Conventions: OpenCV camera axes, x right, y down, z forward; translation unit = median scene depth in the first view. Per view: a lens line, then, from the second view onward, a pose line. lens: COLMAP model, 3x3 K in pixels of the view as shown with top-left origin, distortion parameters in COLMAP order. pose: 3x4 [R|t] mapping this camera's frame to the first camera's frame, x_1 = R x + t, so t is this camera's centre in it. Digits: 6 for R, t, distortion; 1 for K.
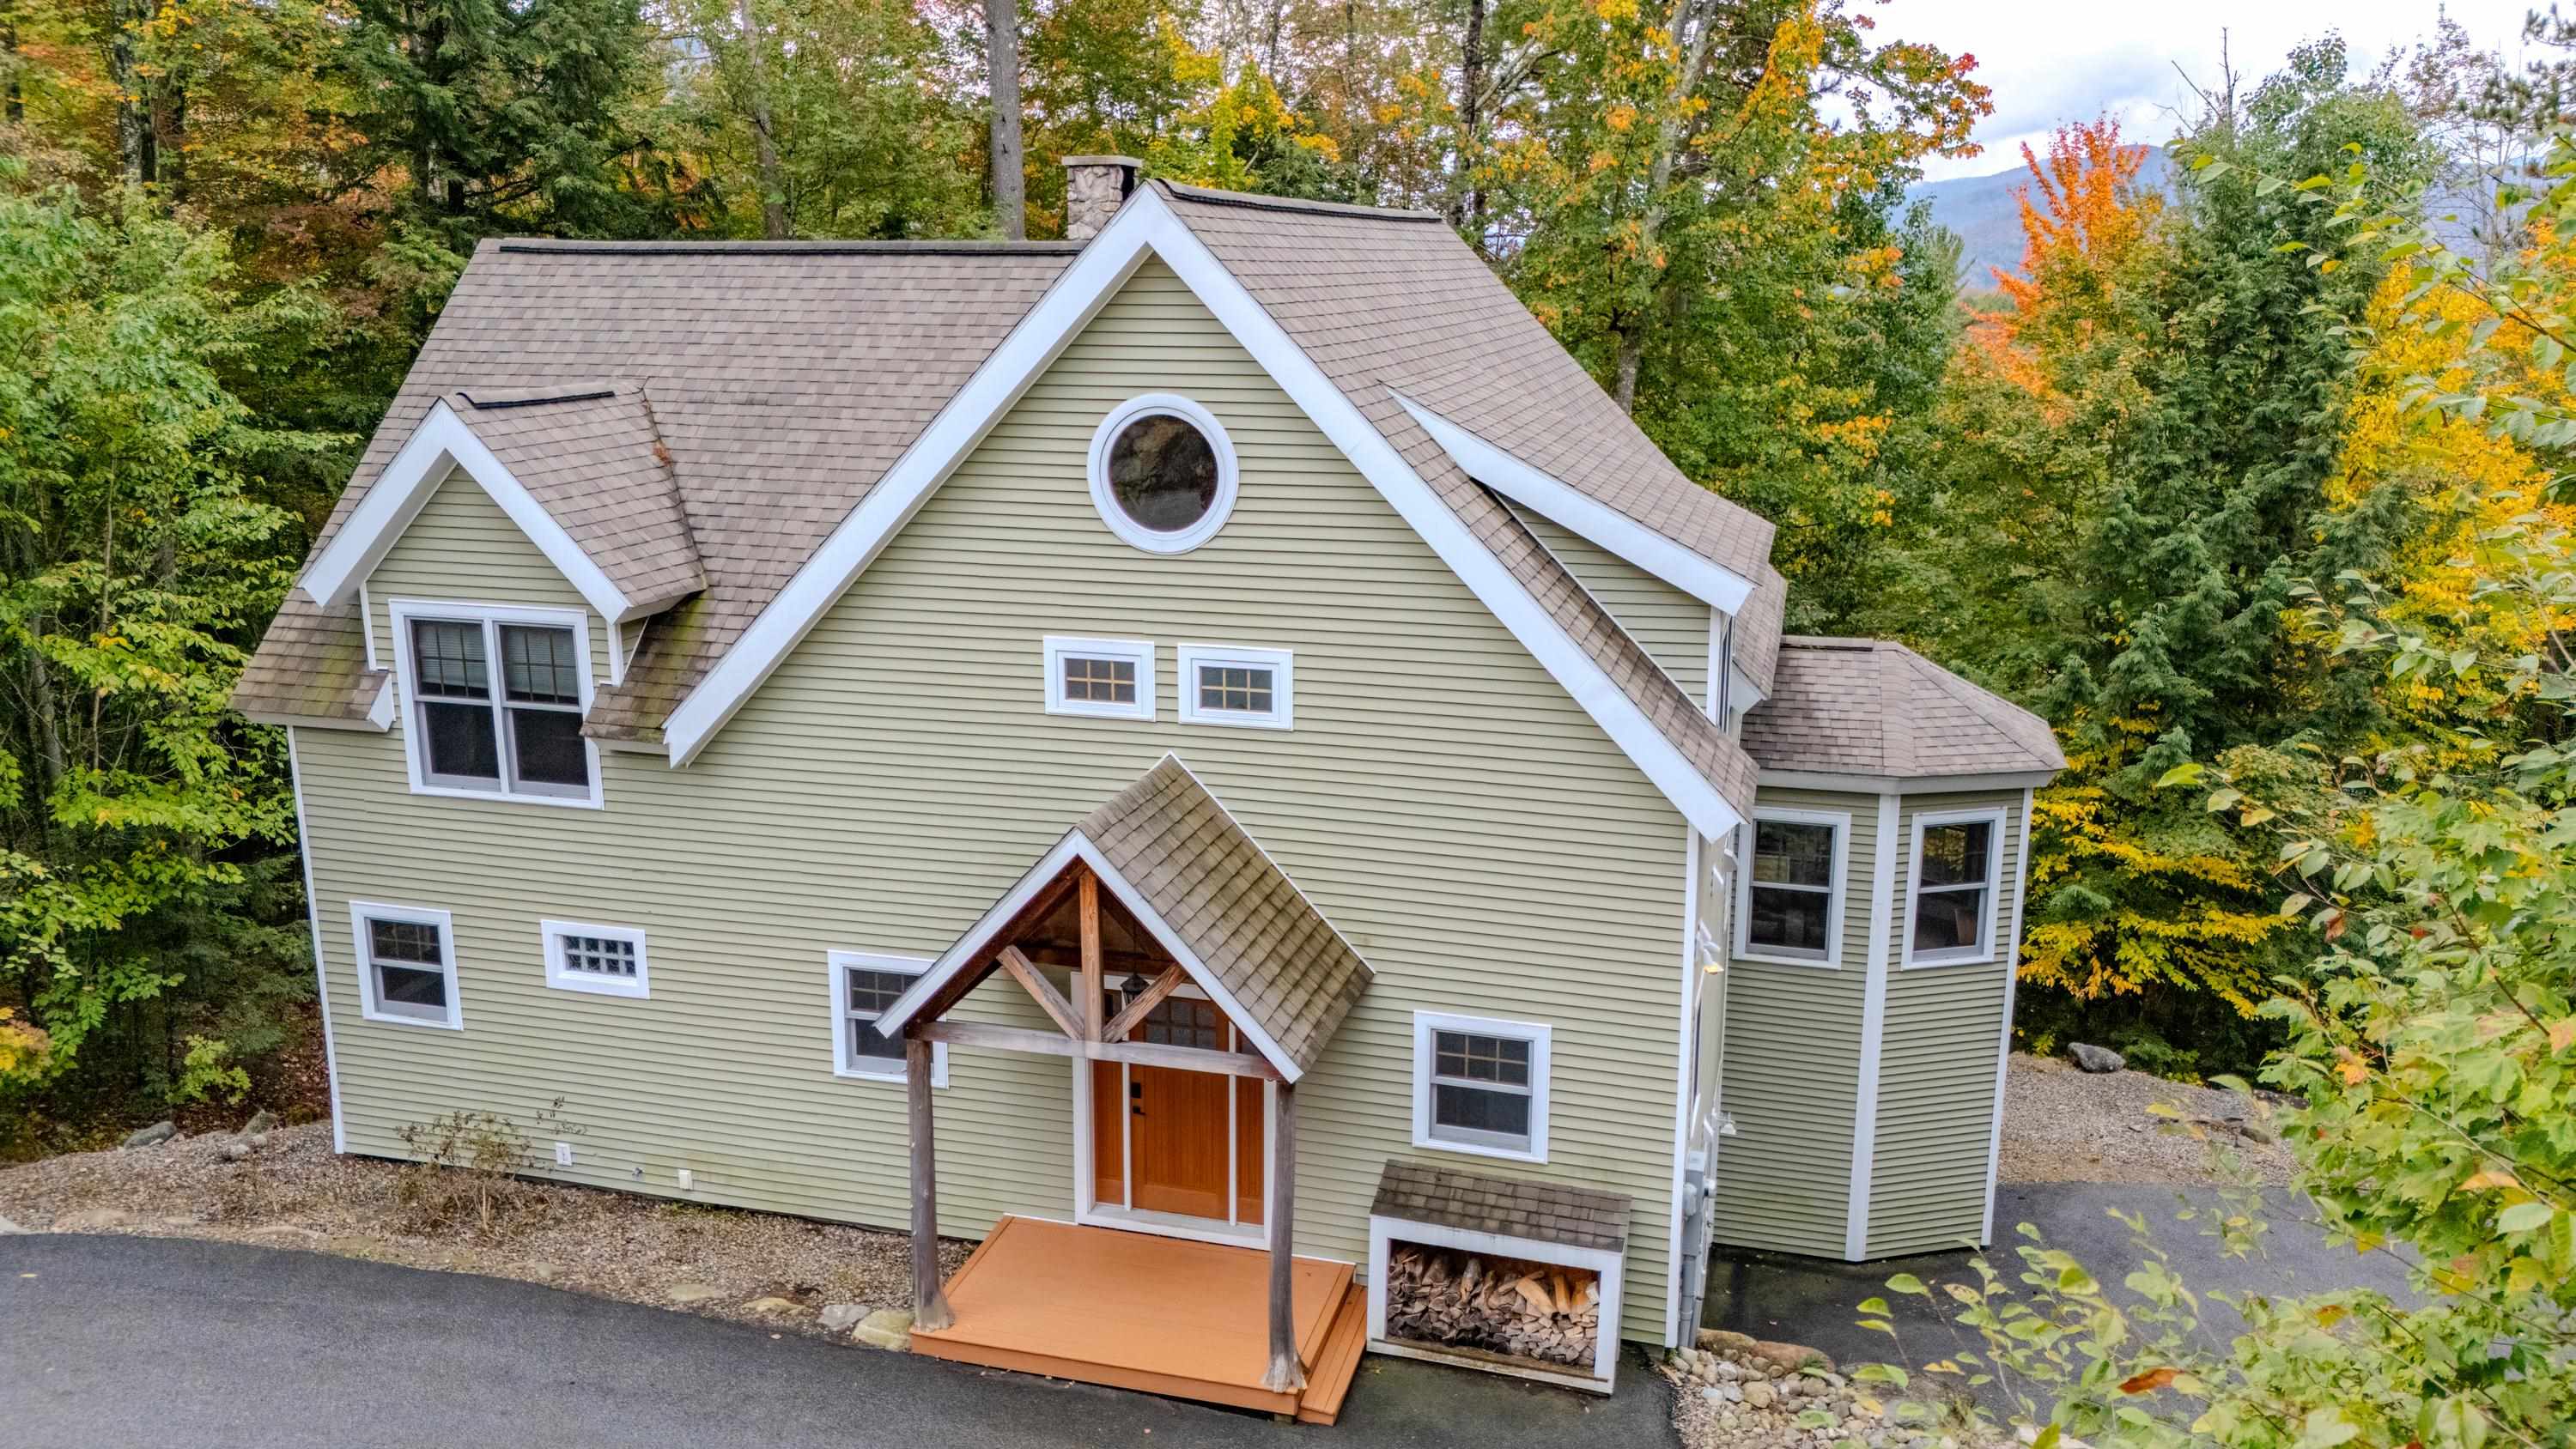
lens RADIAL K [[1883.6, 0, 1280.1], [0, 1883.6, 729.0], [0, 0, 1]] dist [0.131833, -0.270220]
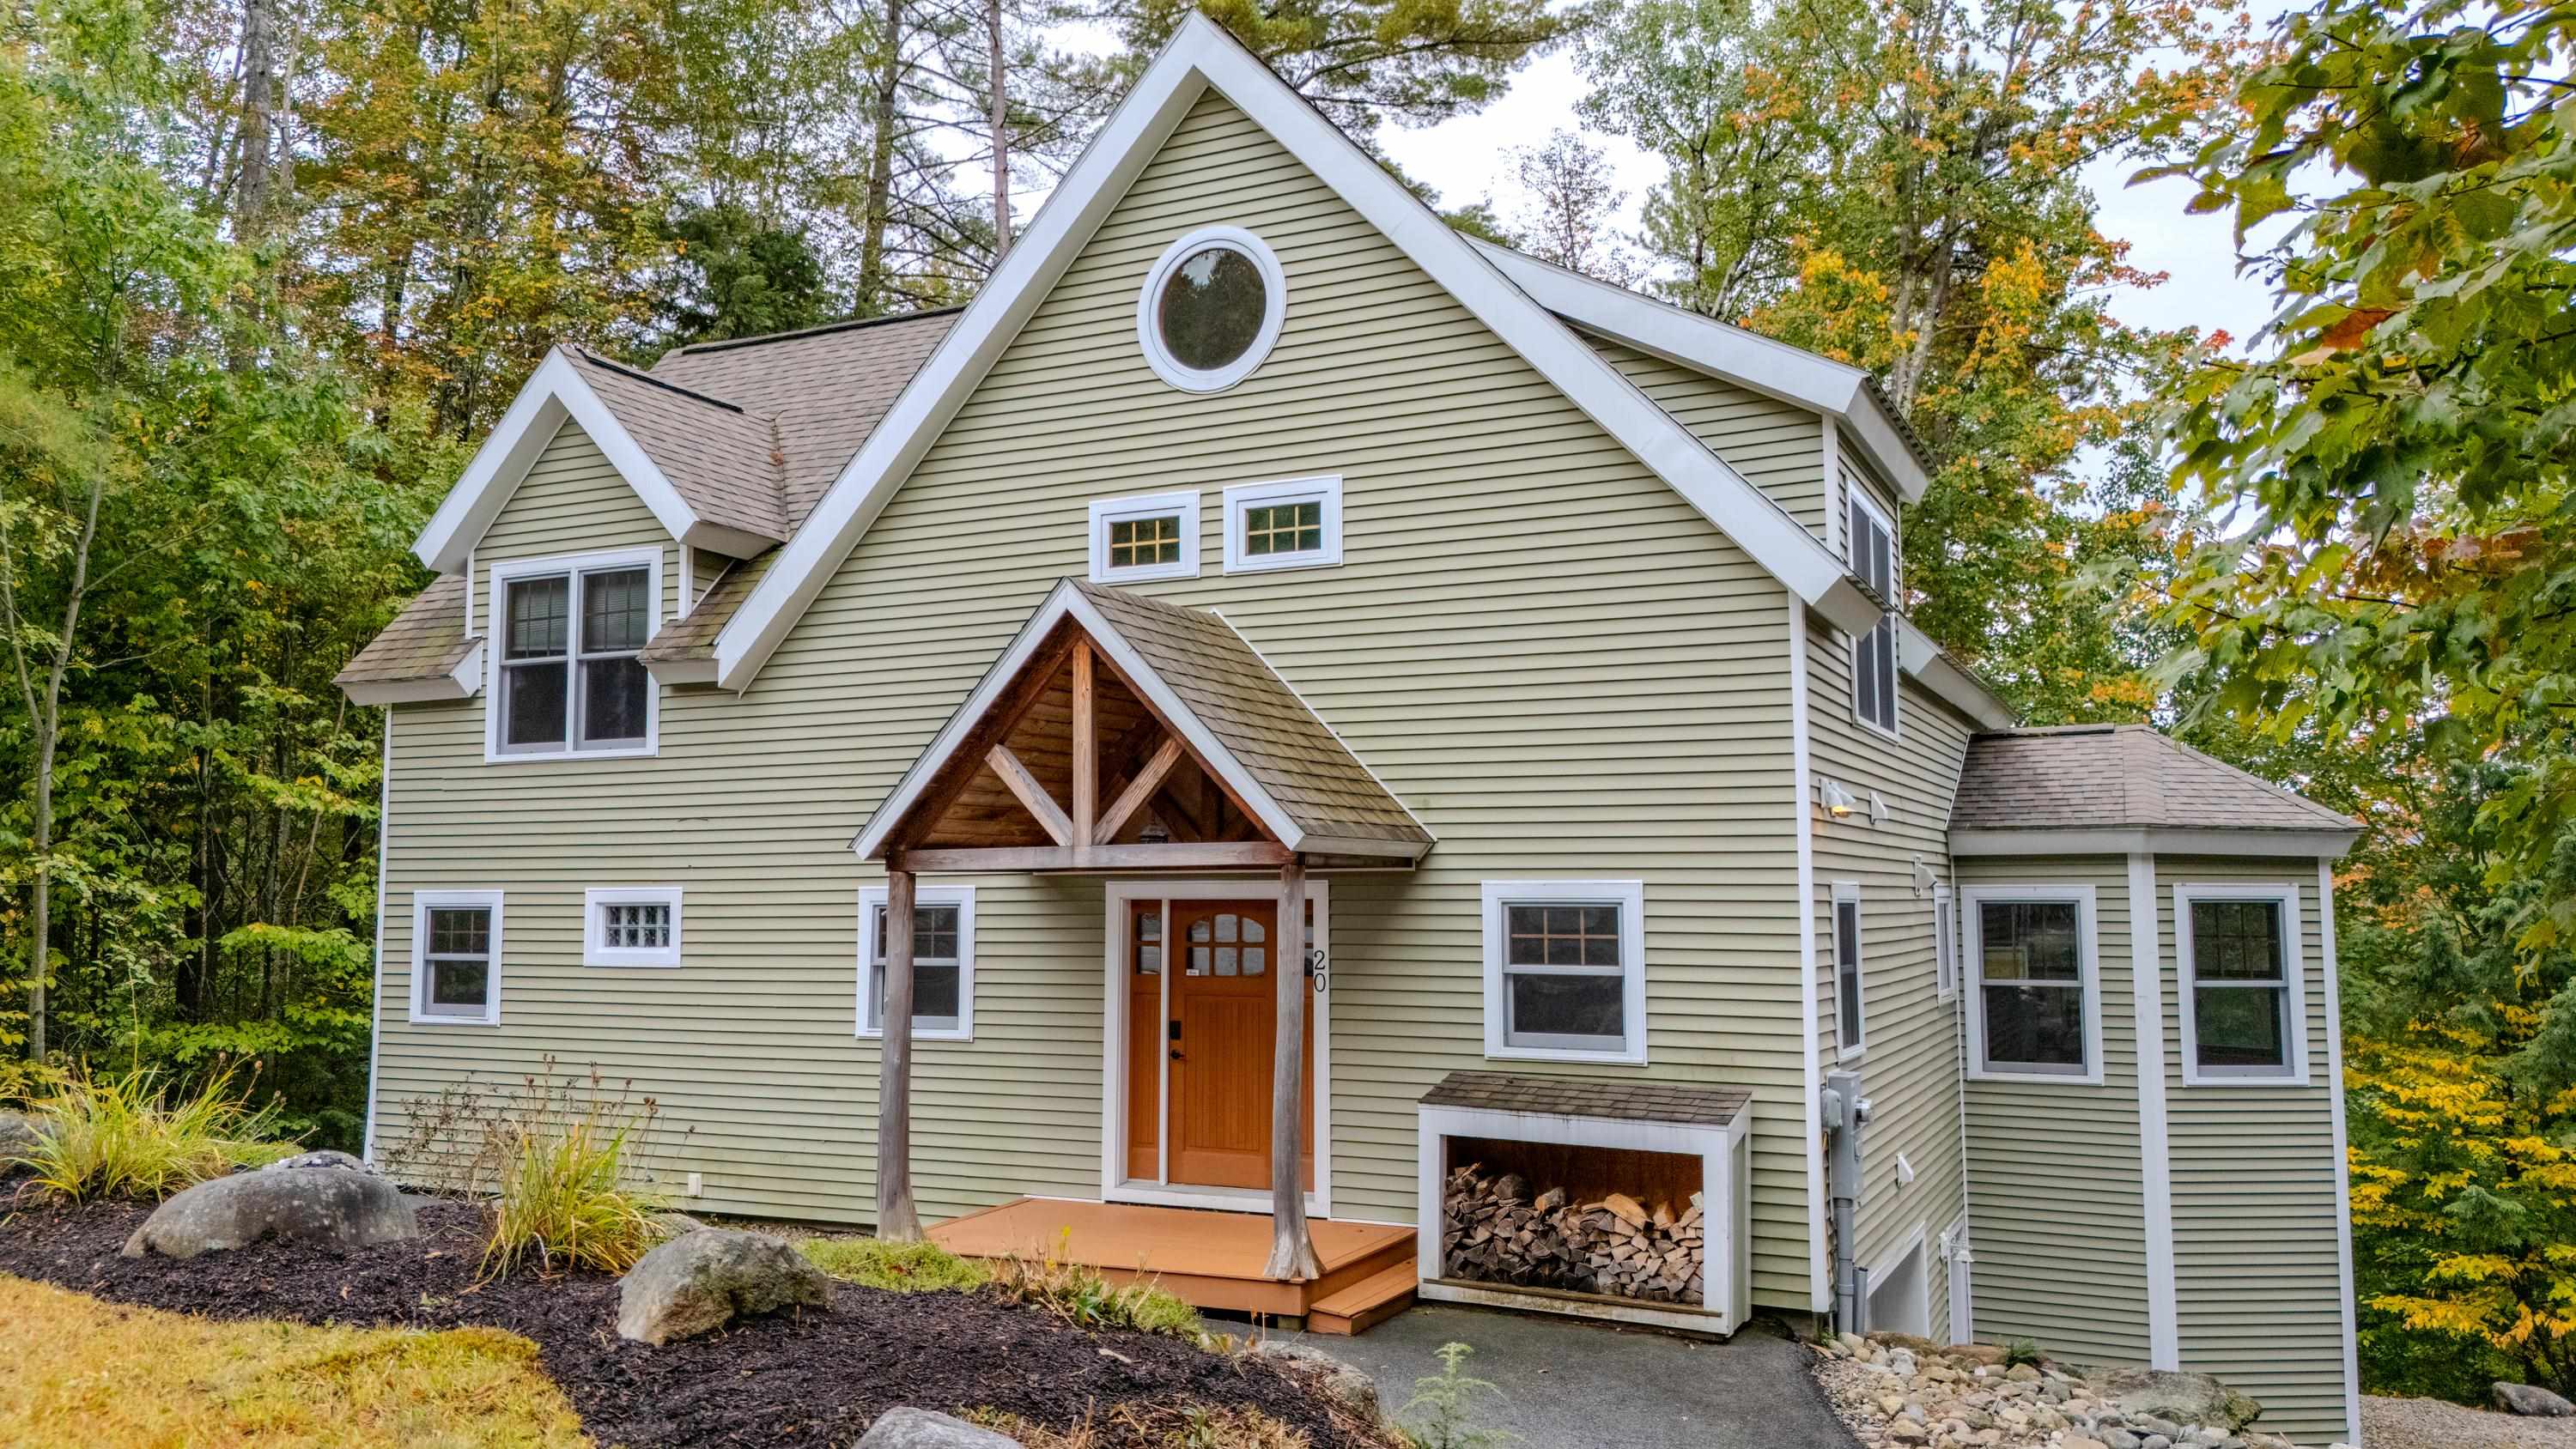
lens RADIAL K [[1909.0, 0, 1276.7], [0, 1909.0, 722.6], [0, 0, 1]] dist [0.074422, -0.077721]
pose [[0.984299, -0.018896, -0.175494, 0.123529], [-0.038884, 0.946613, -0.320018, 0.335580], [0.172172, 0.321818, 0.931016, 0.160784]]
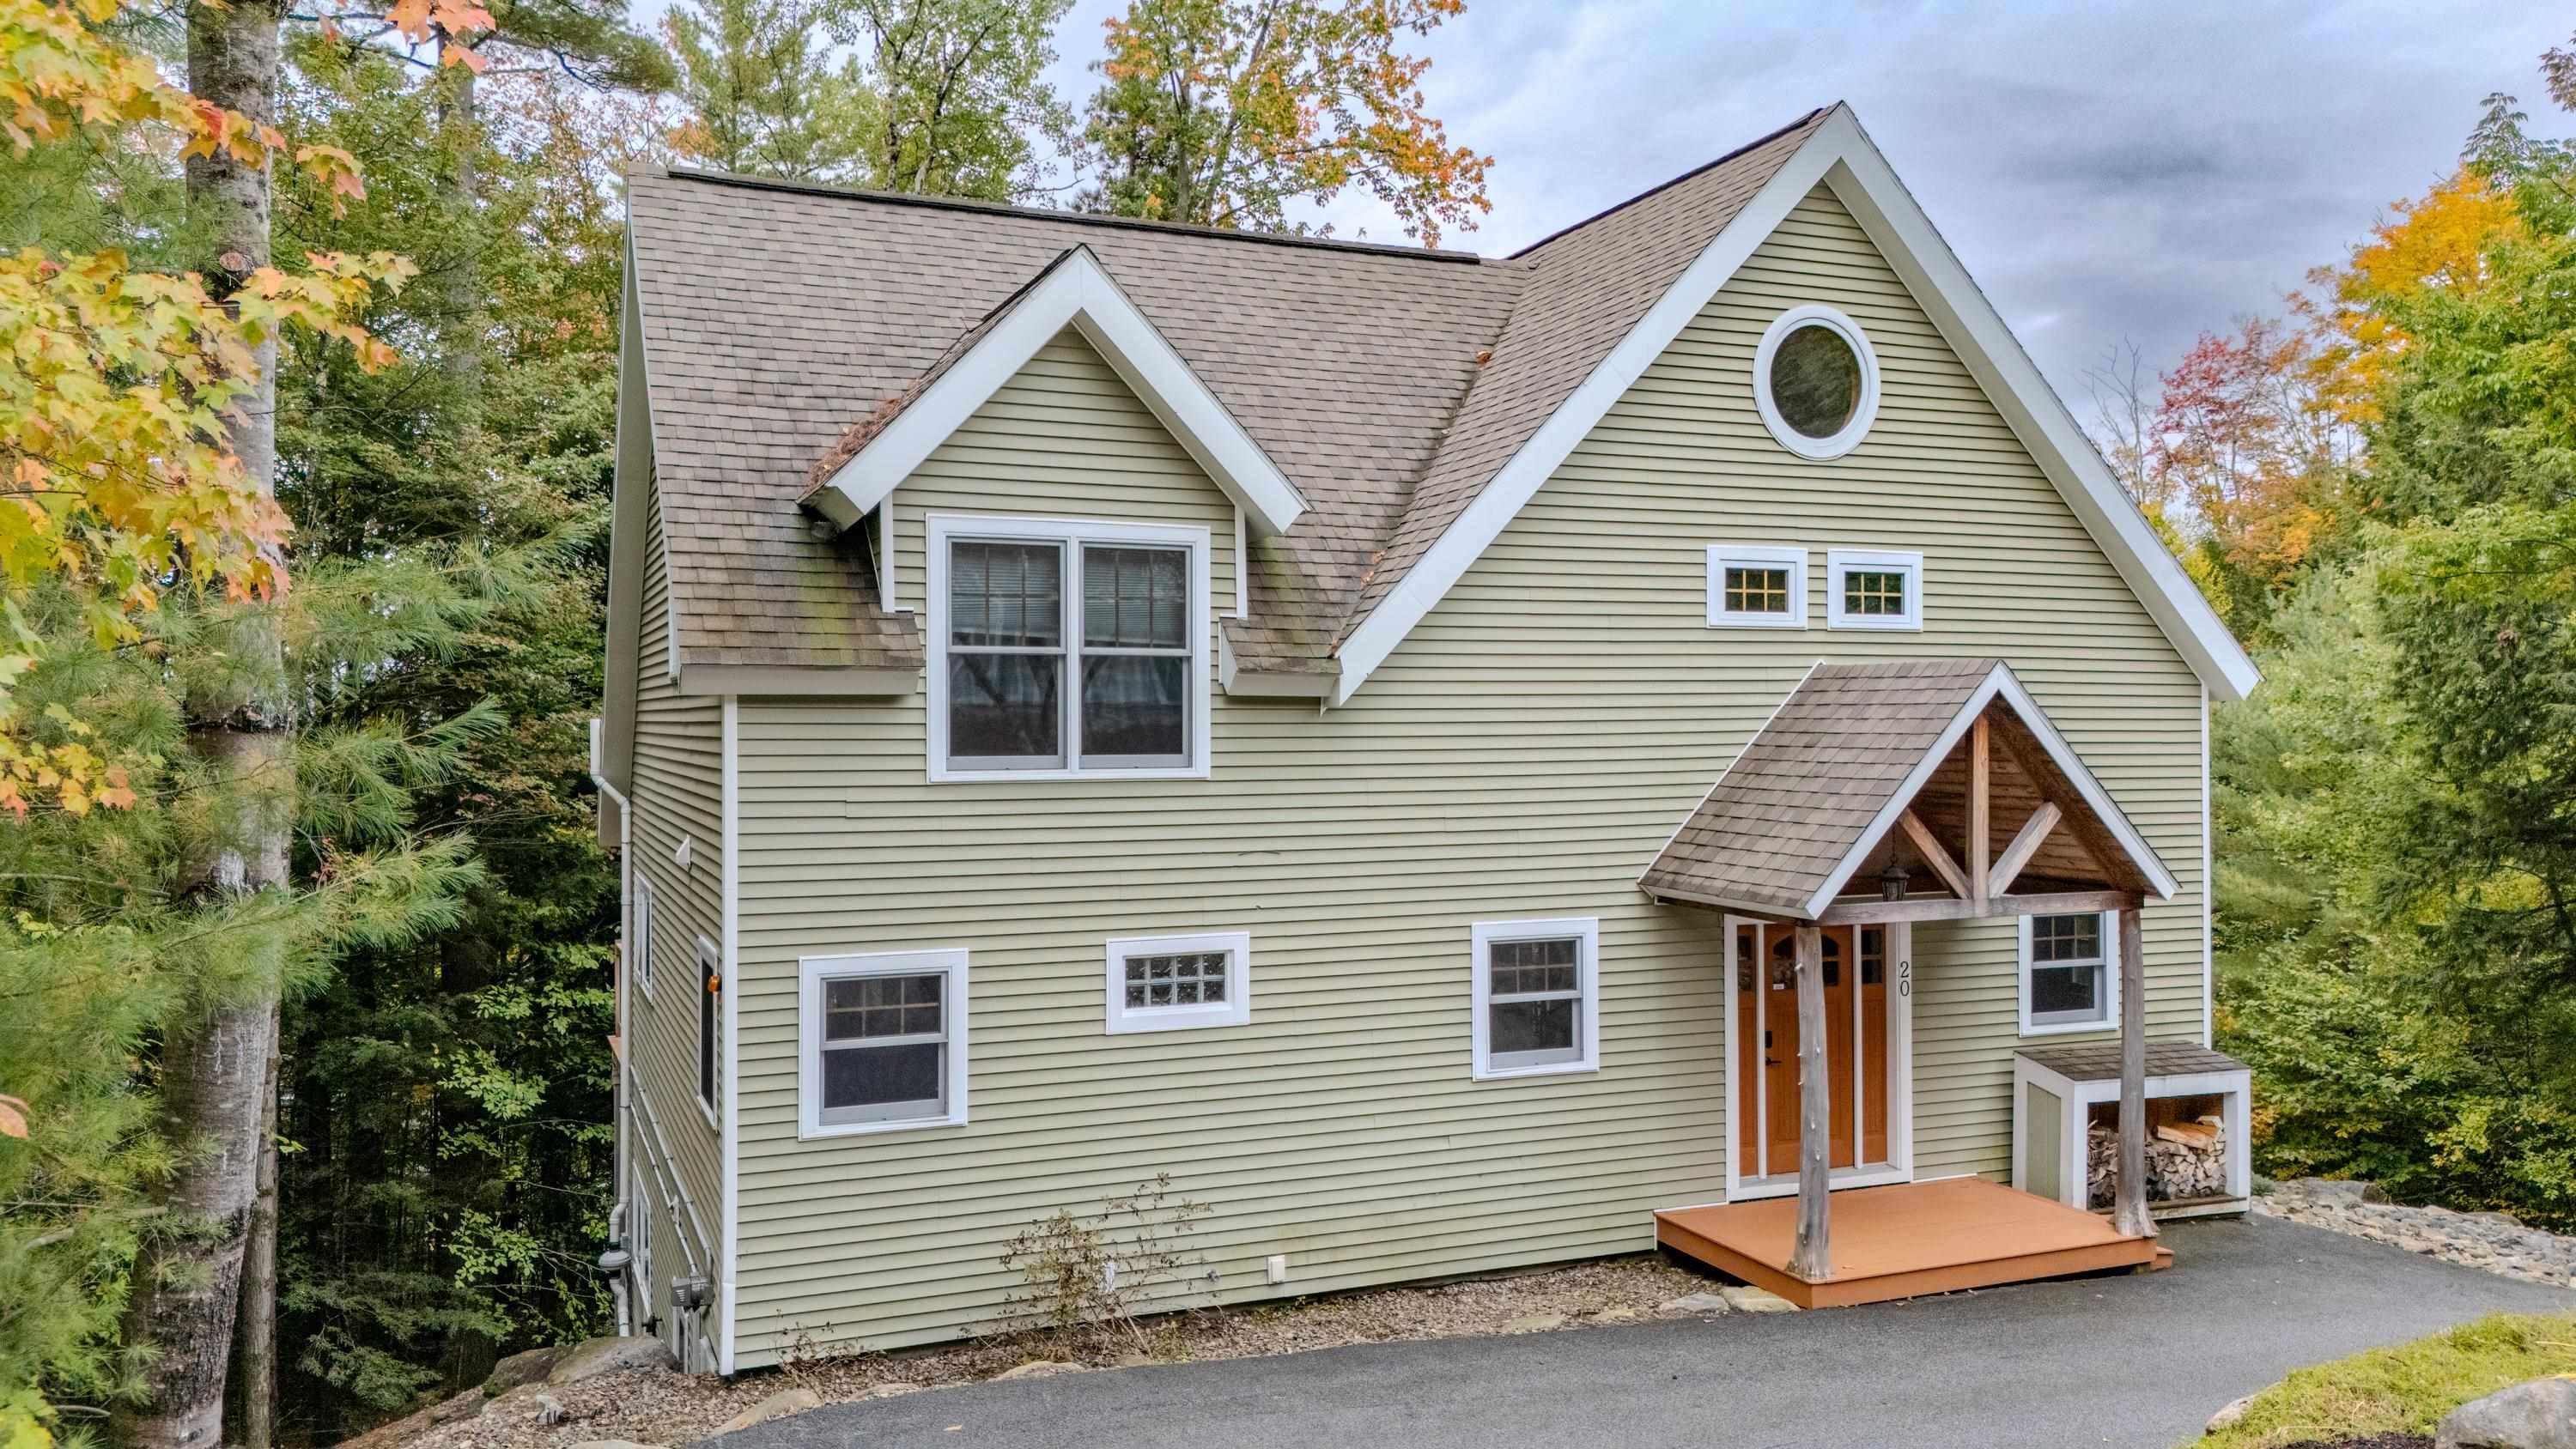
lens RADIAL K [[1883.6, 0, 1280.1], [0, 1883.6, 729.0], [0, 0, 1]] dist [0.131833, -0.270220]
pose [[0.783160, -0.004313, 0.621805, -0.859280], [0.149930, 0.971783, -0.182095, 0.177937], [-0.603475, 0.235837, 0.761708, 0.390515]]
